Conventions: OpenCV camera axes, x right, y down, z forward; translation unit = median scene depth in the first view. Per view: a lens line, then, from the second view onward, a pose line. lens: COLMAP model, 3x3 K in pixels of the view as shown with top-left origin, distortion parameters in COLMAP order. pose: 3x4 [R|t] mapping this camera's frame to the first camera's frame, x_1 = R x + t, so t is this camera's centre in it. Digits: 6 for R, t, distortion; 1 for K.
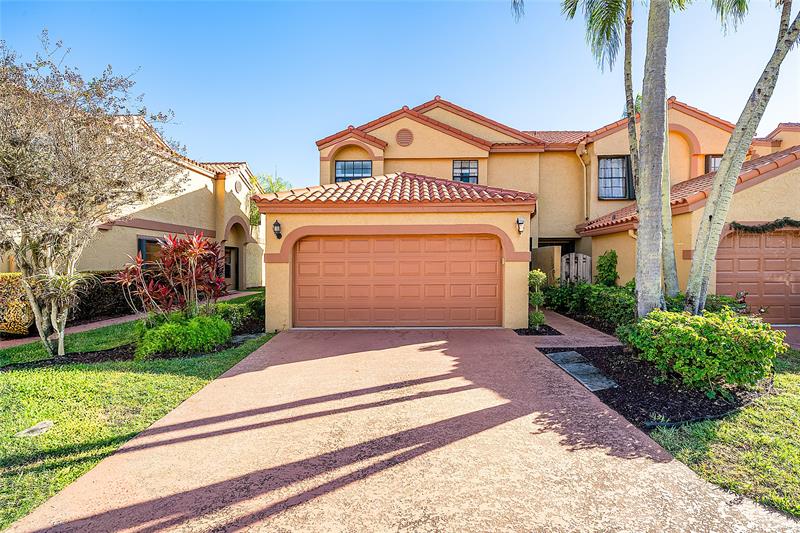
lens RADIAL K [[353.6, 0, 405.1], [0, 353.6, 264.7], [0, 0, 1]] dist [0.000899, -0.000230]
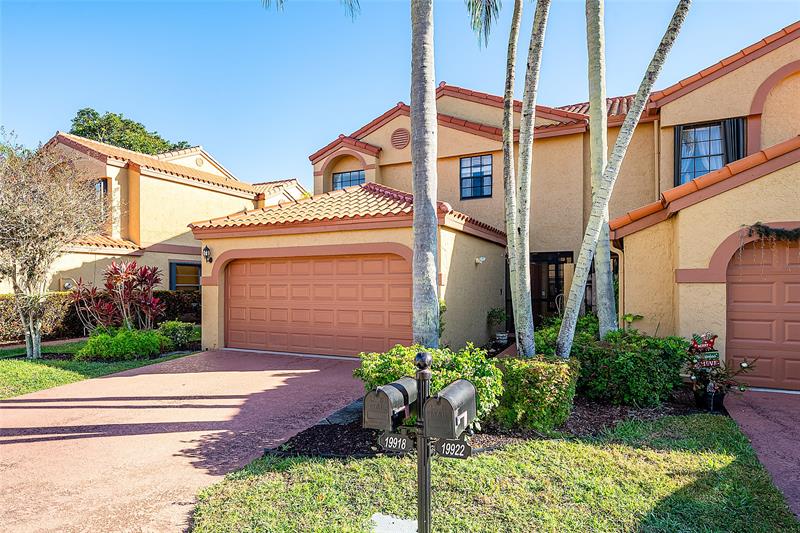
lens RADIAL K [[459.6, 0, 390.3], [0, 459.6, 283.5], [0, 0, 1]] dist [0.002836, -0.000291]
pose [[0.903167, 0.003785, -0.429273, 0.608964], [-0.006804, 0.999962, -0.005498, -0.005971], [0.429236, 0.007886, 0.903158, -0.010602]]
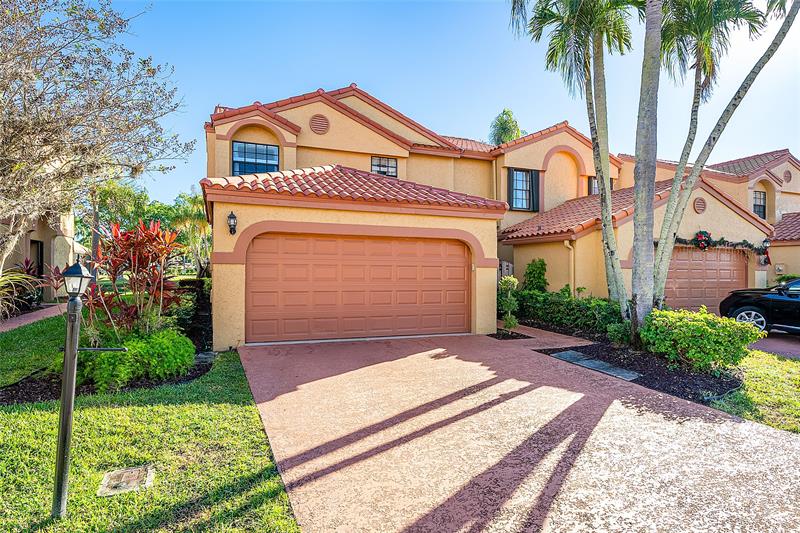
lens RADIAL K [[400.5, 0, 394.2], [0, 400.5, 264.9], [0, 0, 1]] dist [0.002677, -0.000836]
pose [[0.942875, 0.019726, 0.332562, -0.322666], [-0.015202, 0.999753, -0.016200, 0.005757], [-0.332799, 0.010220, 0.942942, 0.007270]]
